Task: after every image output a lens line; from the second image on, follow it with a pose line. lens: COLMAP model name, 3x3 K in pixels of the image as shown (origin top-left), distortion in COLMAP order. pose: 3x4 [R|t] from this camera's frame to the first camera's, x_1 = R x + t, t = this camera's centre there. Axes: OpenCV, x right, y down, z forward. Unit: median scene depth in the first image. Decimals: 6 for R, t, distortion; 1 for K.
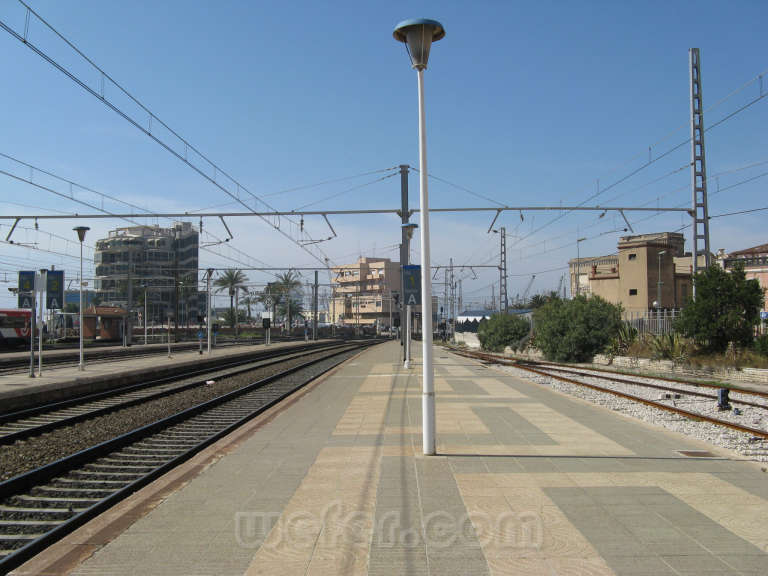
lens RADIAL K [[832.2, 0, 390.6], [0, 832.2, 280.1], [0, 0, 1]] dist [-0.051419, 0.000000]
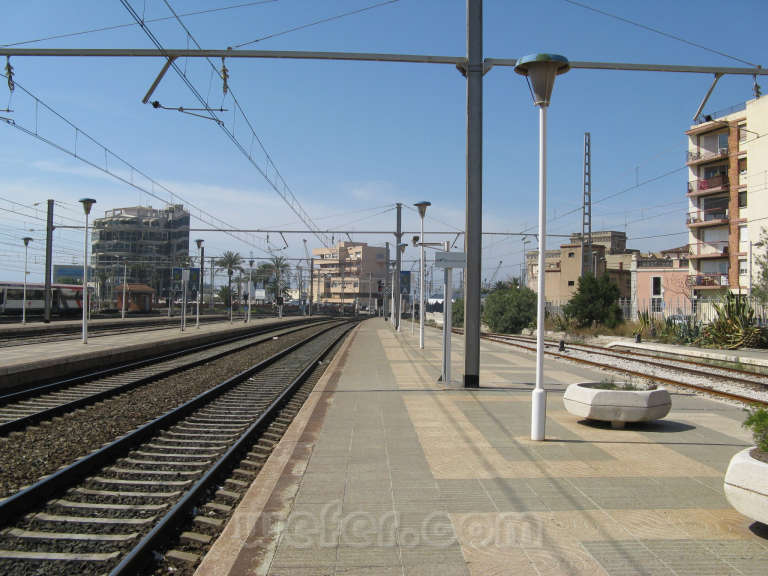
lens RADIAL K [[832.2, 0, 378.6], [0, 832.2, 291.5], [0, 0, 1]] dist [-0.051419, 0.000000]
pose [[0.999474, 0.024667, 0.021072, -0.009683], [-0.025446, 0.998971, 0.037549, -0.005721], [-0.020124, -0.038065, 0.999073, -0.108873]]
